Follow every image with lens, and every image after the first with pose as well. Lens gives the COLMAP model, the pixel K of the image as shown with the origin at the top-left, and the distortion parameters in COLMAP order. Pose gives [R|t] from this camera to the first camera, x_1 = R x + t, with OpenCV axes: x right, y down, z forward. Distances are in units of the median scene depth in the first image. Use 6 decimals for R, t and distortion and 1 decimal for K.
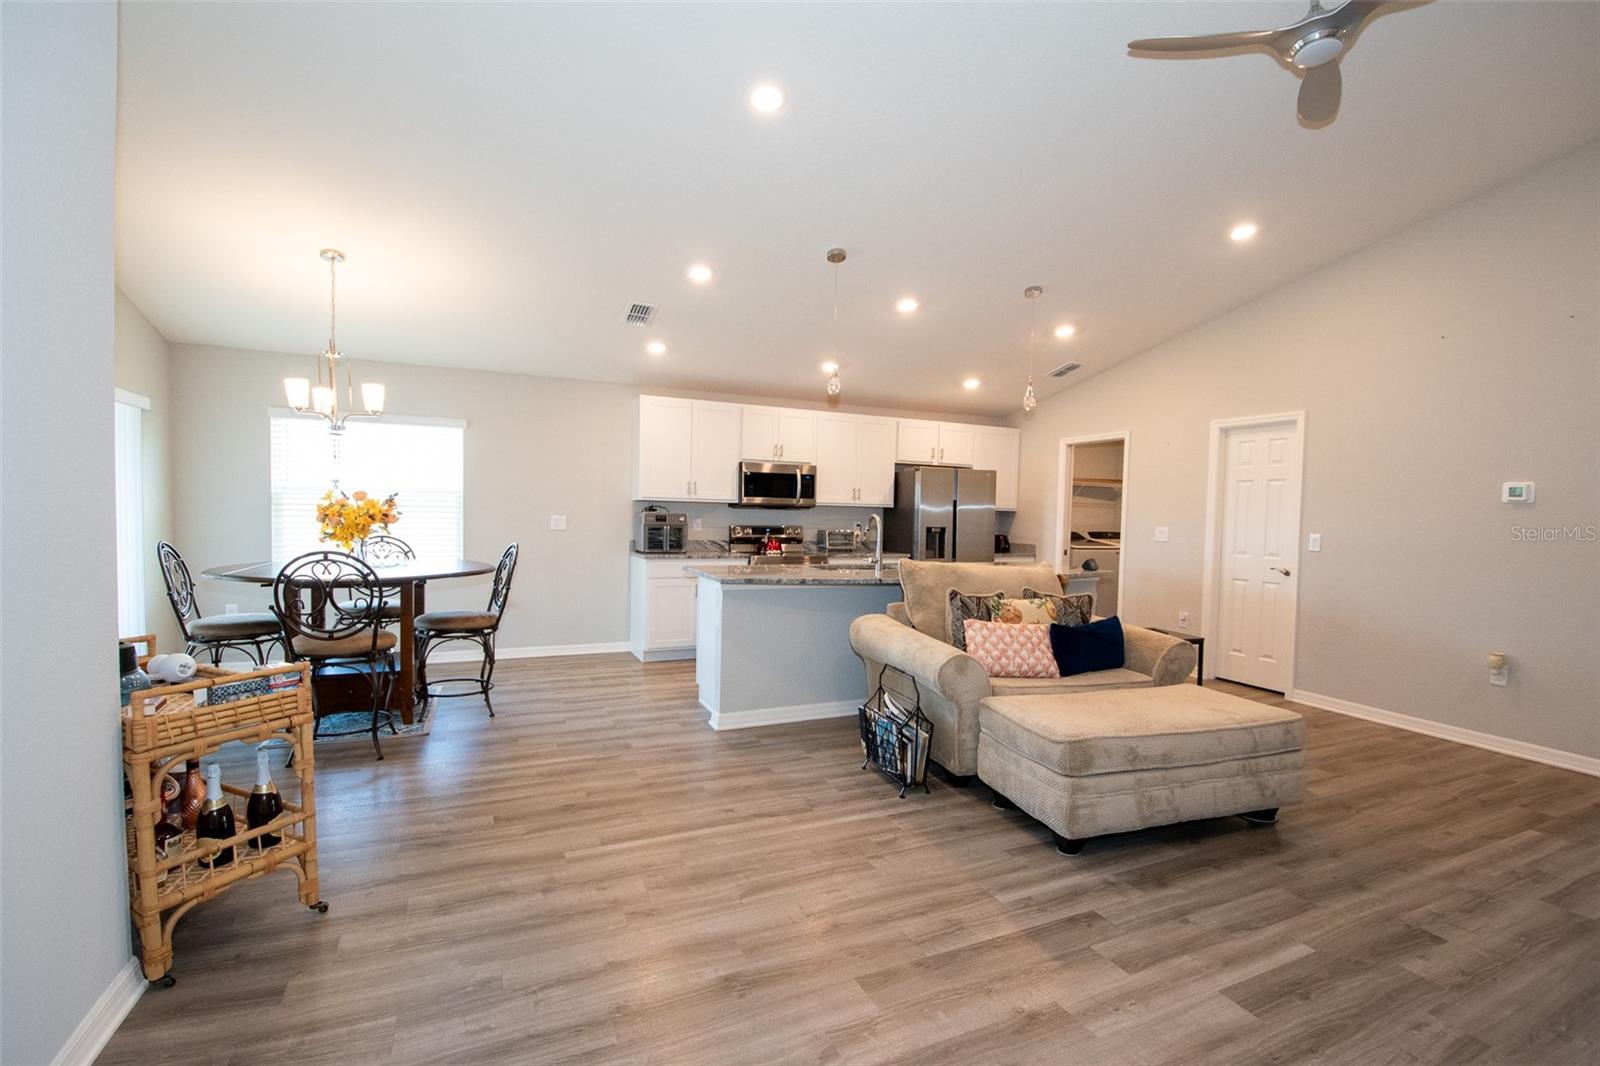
lens RADIAL K [[715.9, 0, 809.8], [0, 715.9, 541.5], [0, 0, 1]] dist [0.018172, -0.025303]
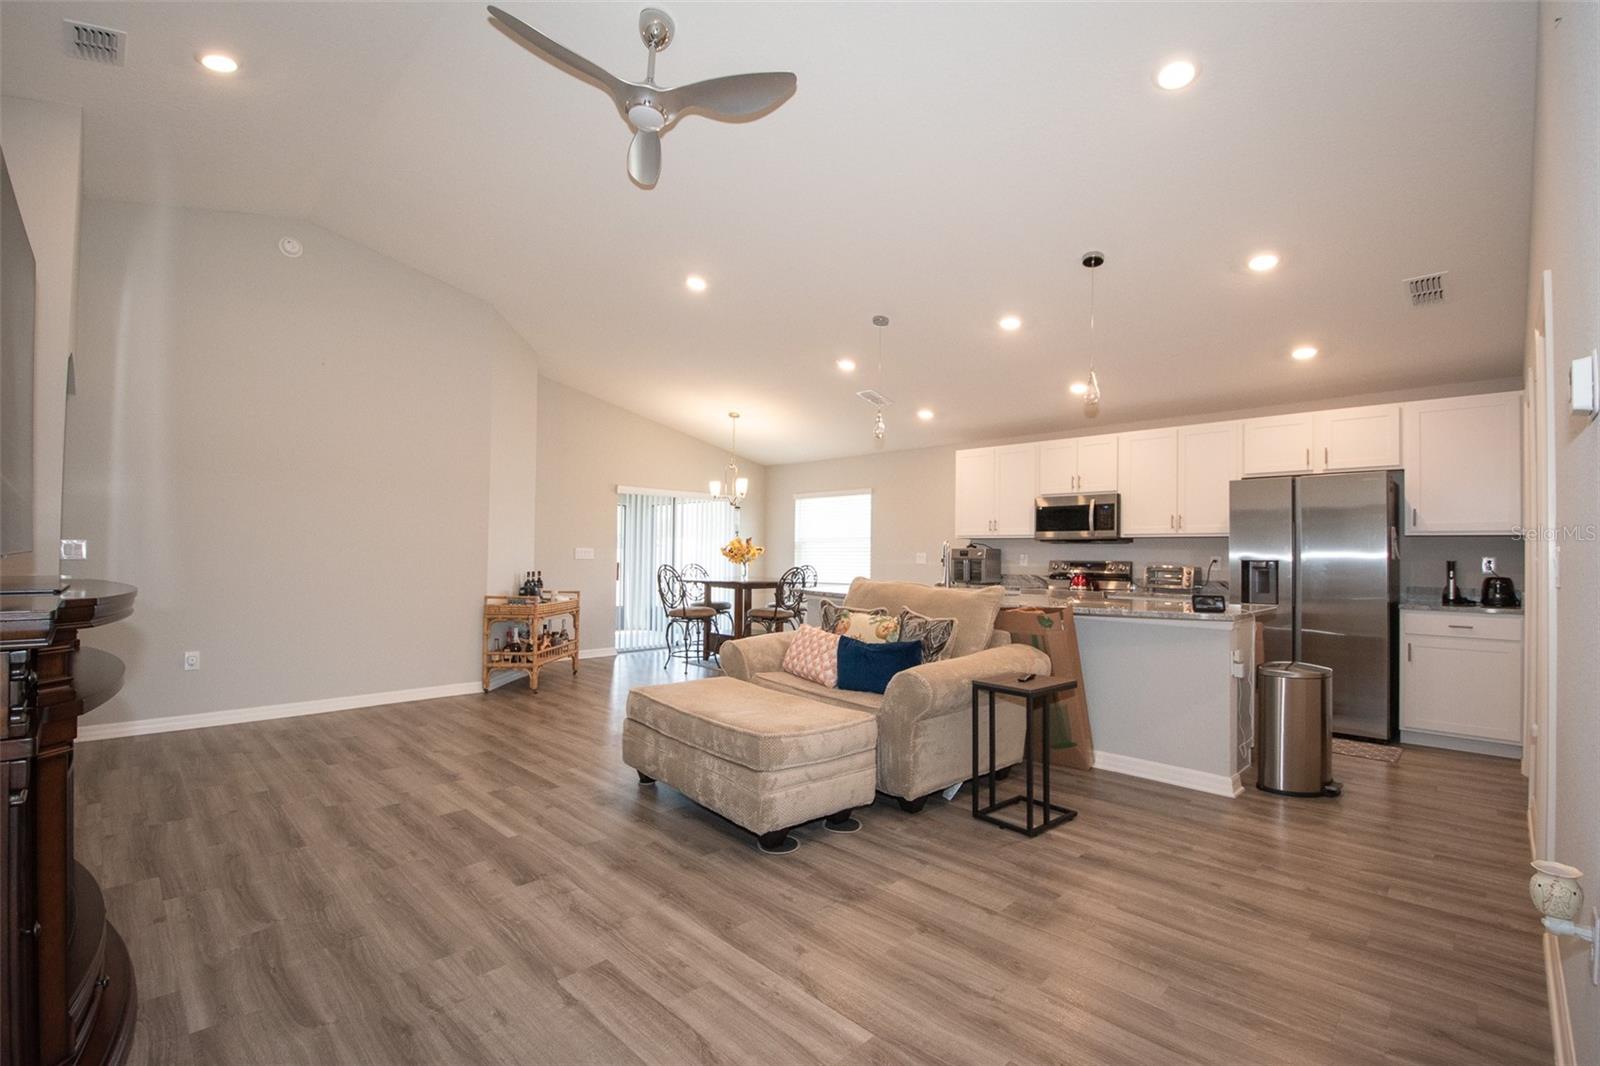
lens RADIAL K [[700.7, 0, 808.6], [0, 700.7, 542.9], [0, 0, 1]] dist [0.019652, -0.025622]
pose [[0.356367, -0.035695, -0.933664, 1.250813], [-0.044062, 0.997516, -0.054953, 0.039500], [0.933307, 0.060723, 0.353909, 0.592641]]
